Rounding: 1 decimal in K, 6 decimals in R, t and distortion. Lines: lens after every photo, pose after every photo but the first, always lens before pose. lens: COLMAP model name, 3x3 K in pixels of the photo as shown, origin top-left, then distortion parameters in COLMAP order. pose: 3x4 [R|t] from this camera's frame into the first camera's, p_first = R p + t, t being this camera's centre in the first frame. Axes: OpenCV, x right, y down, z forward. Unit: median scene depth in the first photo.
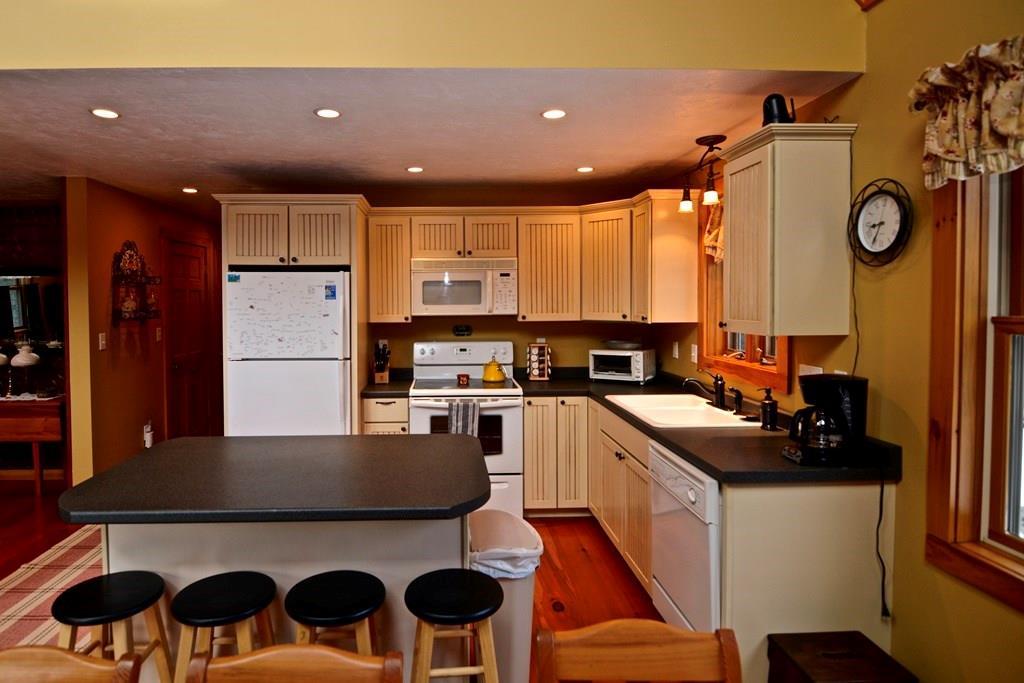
lens RADIAL K [[580.0, 0, 511.7], [0, 580.0, 312.9], [0, 0, 1]] dist [-0.003948, -0.001249]
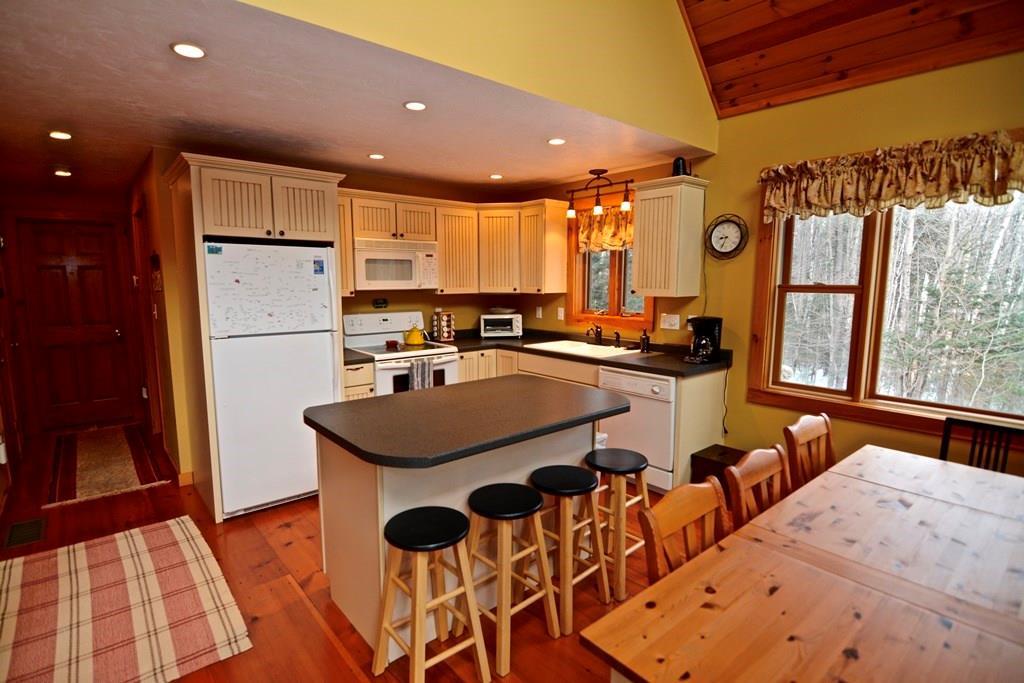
lens RADIAL K [[507.8, 0, 512.0], [0, 507.8, 341.5], [0, 0, 1]] dist [0.001891, -0.000177]
pose [[0.780229, -0.070641, 0.621492, -0.612824], [0.010413, 0.994931, 0.100015, 0.009542], [-0.625407, -0.071563, 0.777010, 0.062319]]
